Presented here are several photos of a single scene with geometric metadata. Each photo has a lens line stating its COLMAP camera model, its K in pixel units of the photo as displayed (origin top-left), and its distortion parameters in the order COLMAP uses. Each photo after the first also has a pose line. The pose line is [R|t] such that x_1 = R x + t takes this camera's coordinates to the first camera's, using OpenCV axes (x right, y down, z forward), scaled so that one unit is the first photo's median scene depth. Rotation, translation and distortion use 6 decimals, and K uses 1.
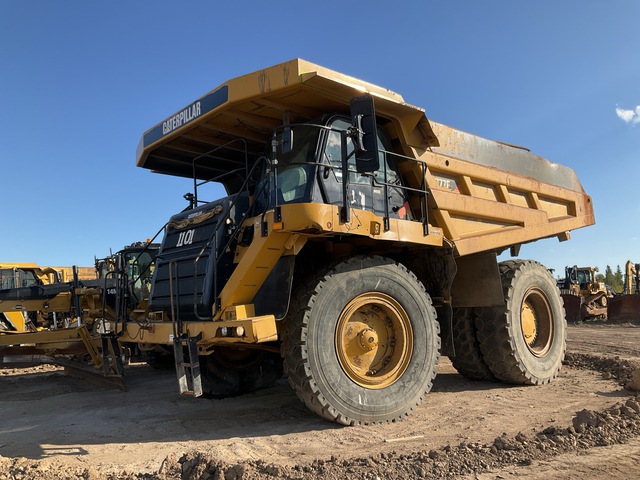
lens RADIAL K [[475.4, 0, 320.0], [0, 475.4, 240.0], [0, 0, 1]] dist [-0.000283, -0.000897]
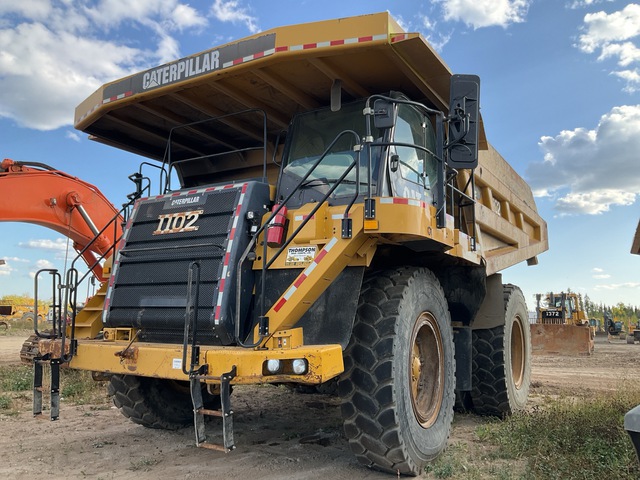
lens RADIAL K [[475.4, 0, 320.0], [0, 475.4, 240.0], [0, 0, 1]] dist [-0.000283, -0.000897]
pose [[0.958553, 0.078609, 0.273857, -0.277867], [-0.073249, 0.996870, -0.029761, 0.016795], [-0.275339, 0.008468, 0.961310, 0.235099]]
